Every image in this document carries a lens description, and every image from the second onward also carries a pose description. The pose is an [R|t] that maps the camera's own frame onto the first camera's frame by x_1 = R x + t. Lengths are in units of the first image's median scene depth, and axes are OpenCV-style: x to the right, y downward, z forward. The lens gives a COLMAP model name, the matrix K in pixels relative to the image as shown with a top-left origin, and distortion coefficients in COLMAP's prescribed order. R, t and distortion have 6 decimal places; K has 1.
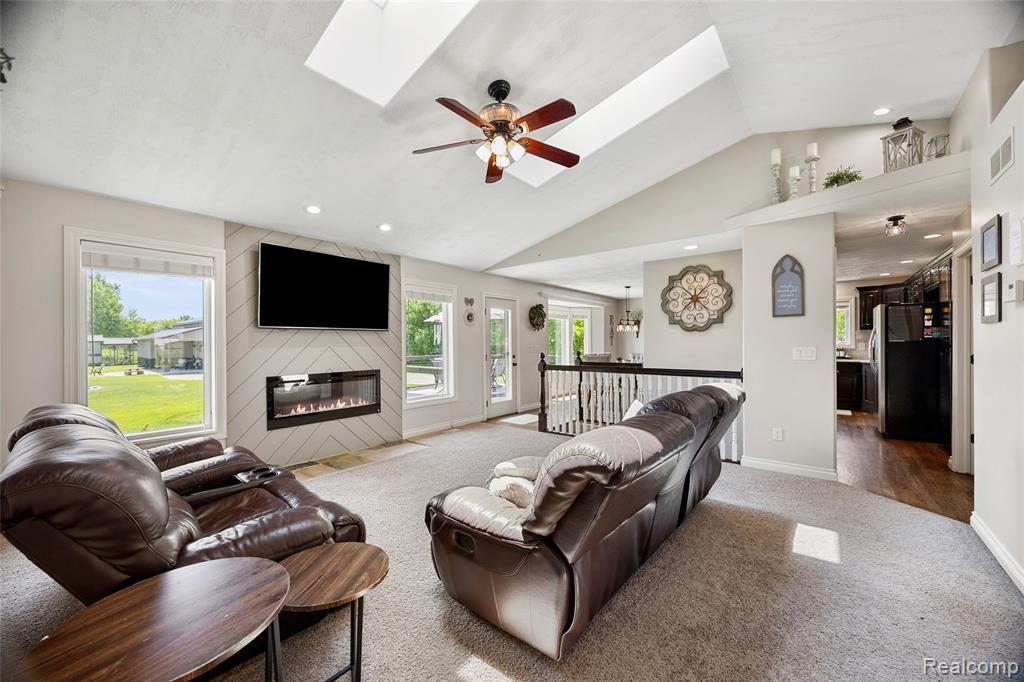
lens RADIAL K [[396.9, 0, 531.4], [0, 396.9, 343.4], [0, 0, 1]] dist [0.000029, 0.000030]
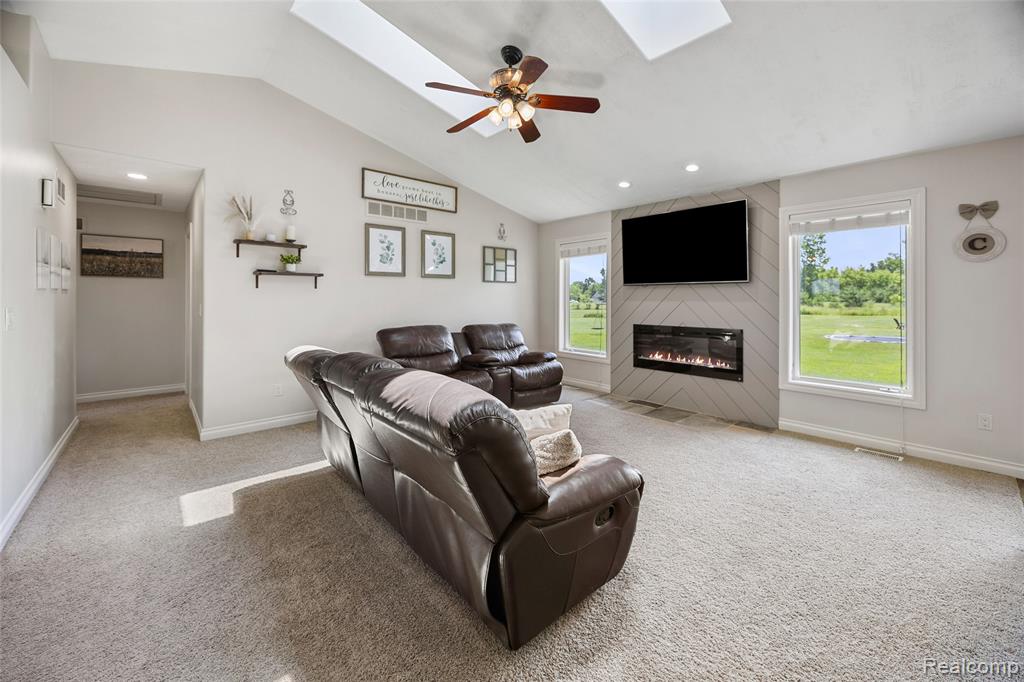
lens RADIAL K [[408.2, 0, 522.7], [0, 408.2, 296.7], [0, 0, 1]] dist [-0.001629, -0.000030]
pose [[-0.183000, -0.000342, -0.983113, 0.551537], [-0.002629, 0.999997, 0.000142, -0.001409], [0.983109, 0.002610, -0.183000, 0.730730]]
